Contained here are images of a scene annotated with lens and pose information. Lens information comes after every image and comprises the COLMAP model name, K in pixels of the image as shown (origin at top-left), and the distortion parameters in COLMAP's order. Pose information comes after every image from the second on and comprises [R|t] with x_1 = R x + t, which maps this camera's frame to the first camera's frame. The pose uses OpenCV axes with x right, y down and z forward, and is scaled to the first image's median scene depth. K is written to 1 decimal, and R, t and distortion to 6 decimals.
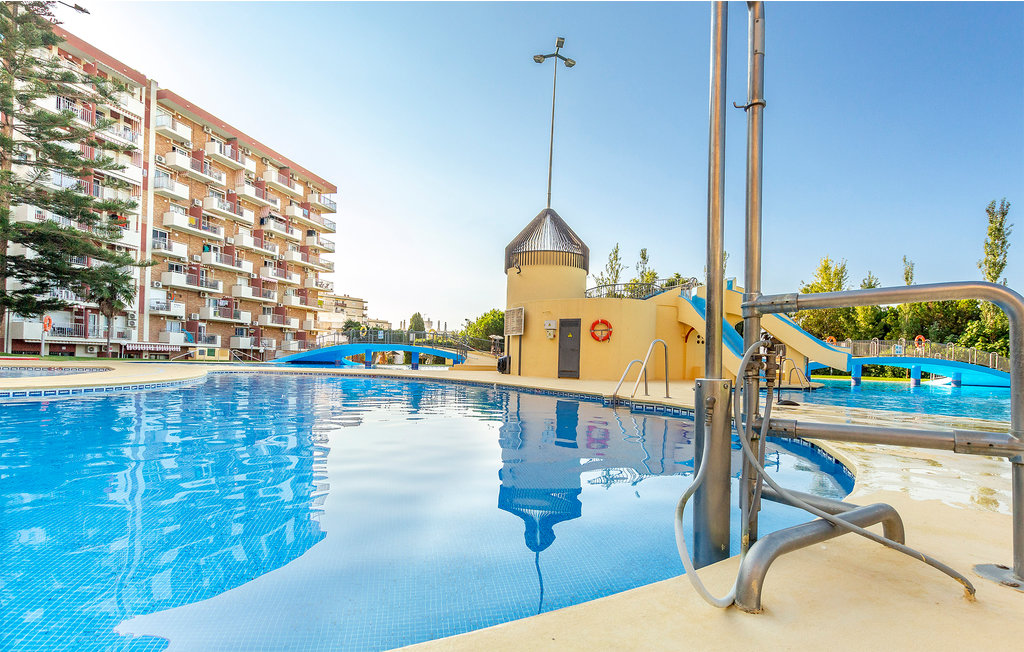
lens RADIAL K [[469.3, 0, 511.2], [0, 469.3, 361.3], [0, 0, 1]] dist [0.001317, 0.000120]
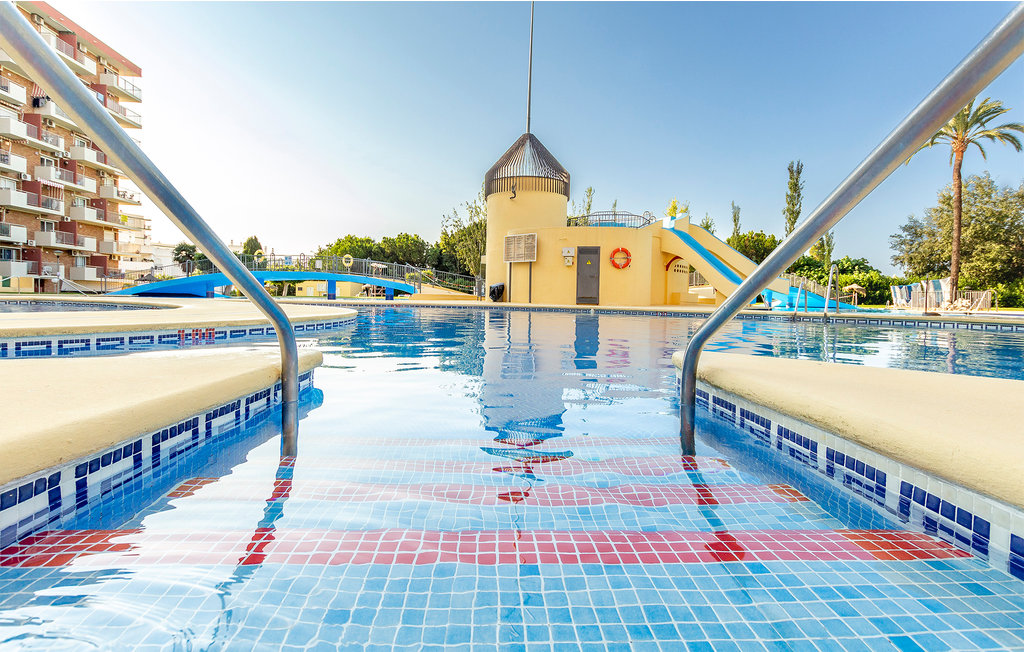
lens RADIAL K [[492.0, 0, 511.0], [0, 492.0, 307.8], [0, 0, 1]] dist [0.001280, -0.000157]
pose [[0.934054, -0.020186, 0.356561, -0.127253], [0.009151, 0.999426, 0.032607, 0.002051], [-0.357014, -0.027193, 0.933703, 0.016525]]
